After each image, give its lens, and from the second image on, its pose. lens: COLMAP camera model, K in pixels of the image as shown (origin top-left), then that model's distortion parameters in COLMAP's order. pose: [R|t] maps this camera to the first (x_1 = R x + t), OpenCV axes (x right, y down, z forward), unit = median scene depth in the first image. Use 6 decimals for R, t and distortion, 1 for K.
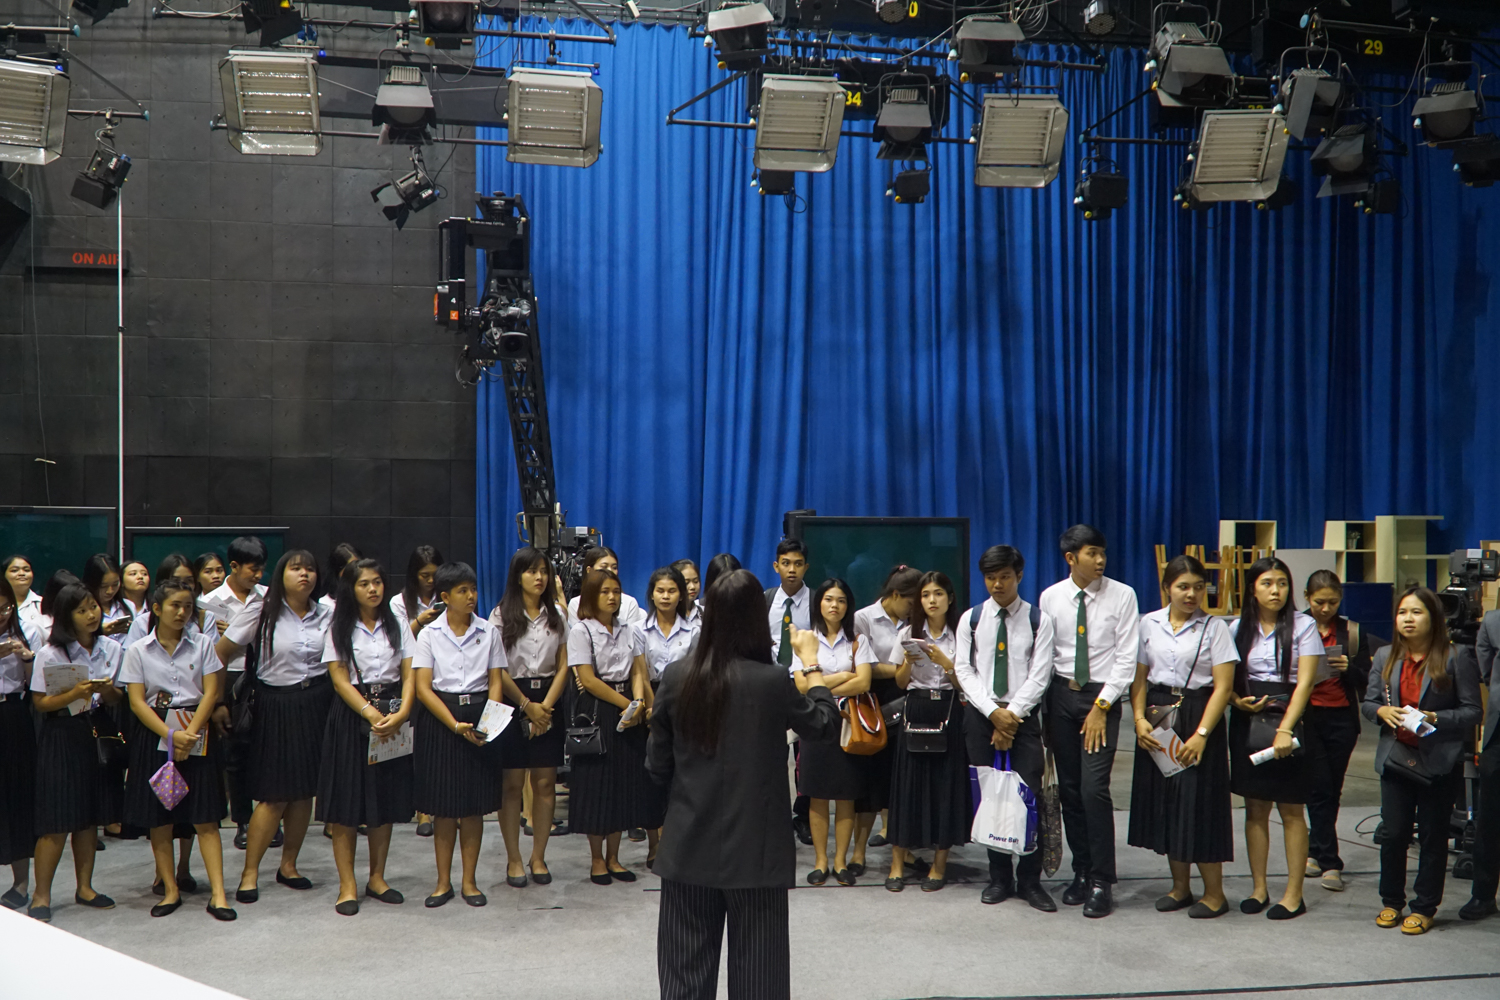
lens RADIAL K [[1296.9, 0, 749.6], [0, 1296.9, 504.1], [0, 0, 1]] dist [-0.005598, -0.000602]
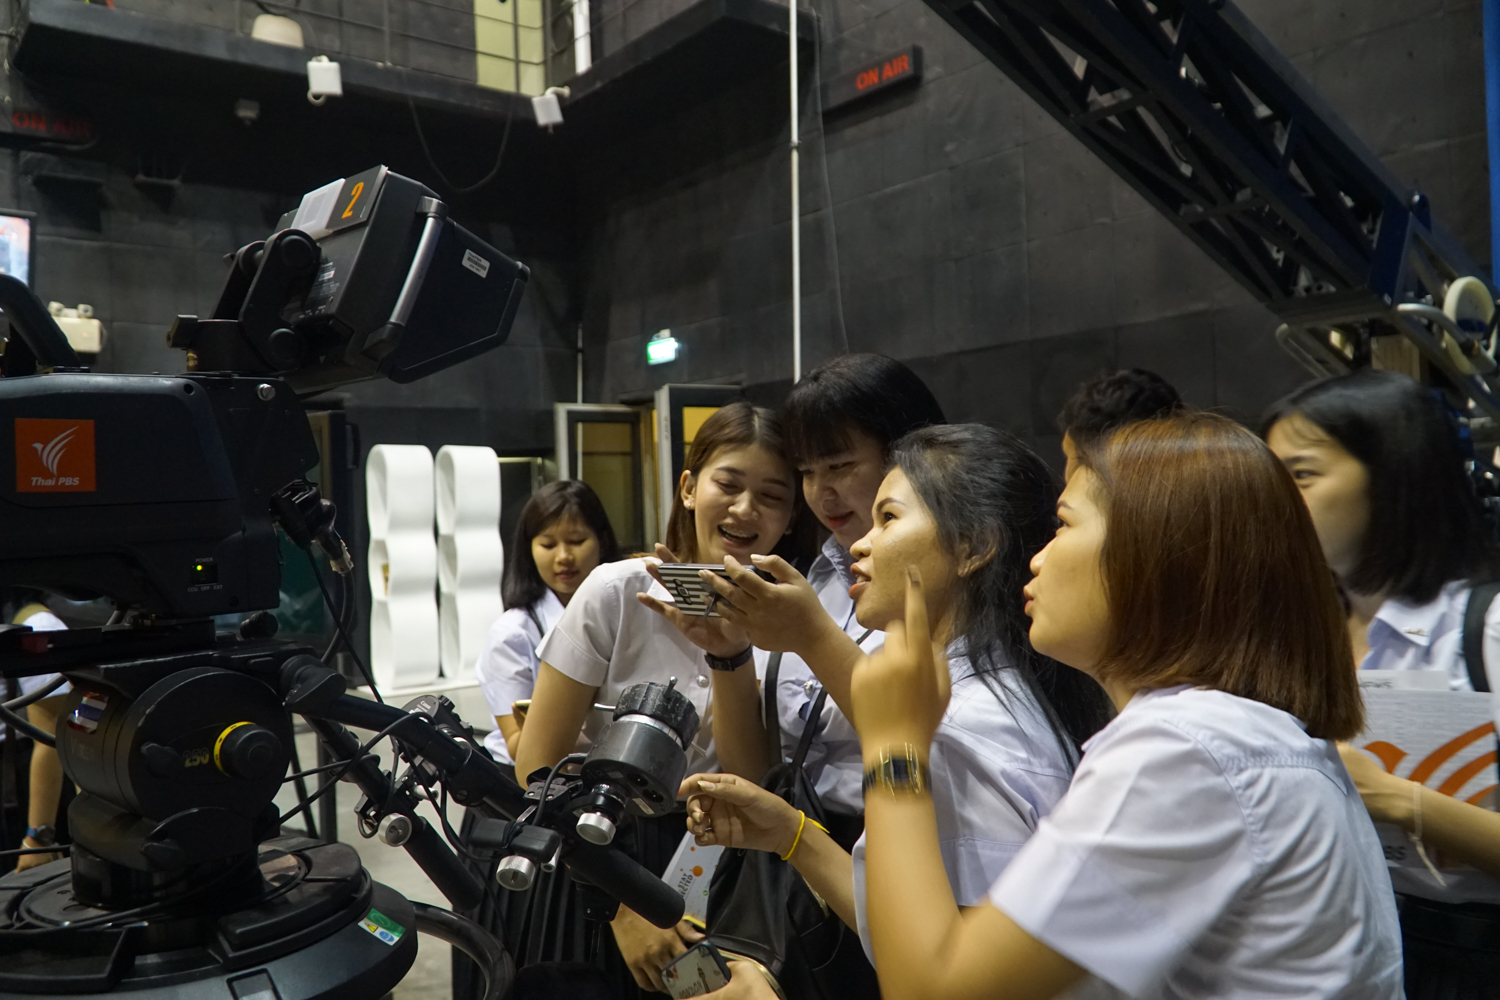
lens RADIAL K [[1155.8, 0, 750.3], [0, 1155.8, 498.7], [0, 0, 1]] dist [-0.012026, -0.005143]
pose [[0.500204, -0.028400, -0.865442, -0.016455], [0.047029, 0.998878, -0.005597, 0.034452], [0.864630, -0.037901, 0.500978, 0.612274]]
